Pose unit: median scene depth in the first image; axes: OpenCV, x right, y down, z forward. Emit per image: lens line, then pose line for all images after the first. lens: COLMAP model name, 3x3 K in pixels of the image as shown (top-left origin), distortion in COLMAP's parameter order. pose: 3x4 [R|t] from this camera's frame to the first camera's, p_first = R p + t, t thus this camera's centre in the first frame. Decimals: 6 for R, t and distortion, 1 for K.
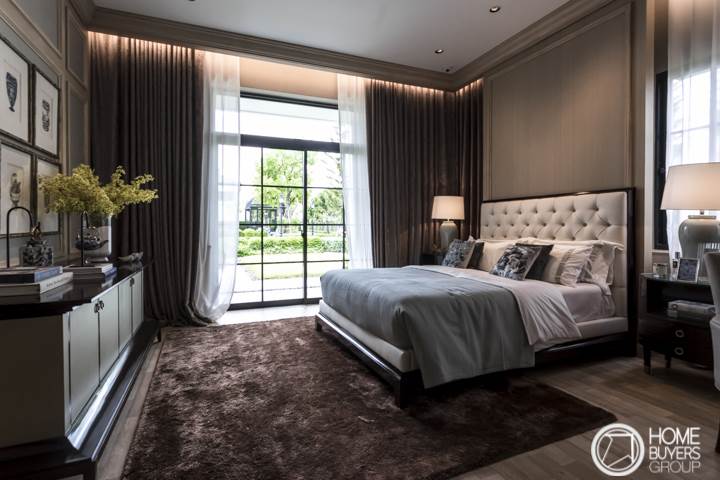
lens RADIAL K [[358.7, 0, 358.2], [0, 358.7, 229.9], [0, 0, 1]] dist [-0.001378, 0.000304]
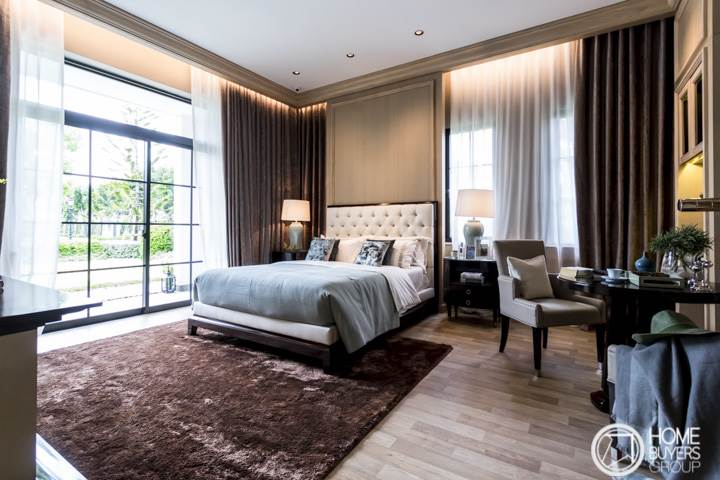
lens RADIAL K [[346.2, 0, 360.6], [0, 346.2, 226.6], [0, 0, 1]] dist [0.001855, 0.000458]
pose [[0.818748, 0.007372, 0.574106, -0.279972], [0.002582, 0.999860, -0.016522, 0.010011], [-0.574148, 0.015009, 0.818614, -0.013321]]
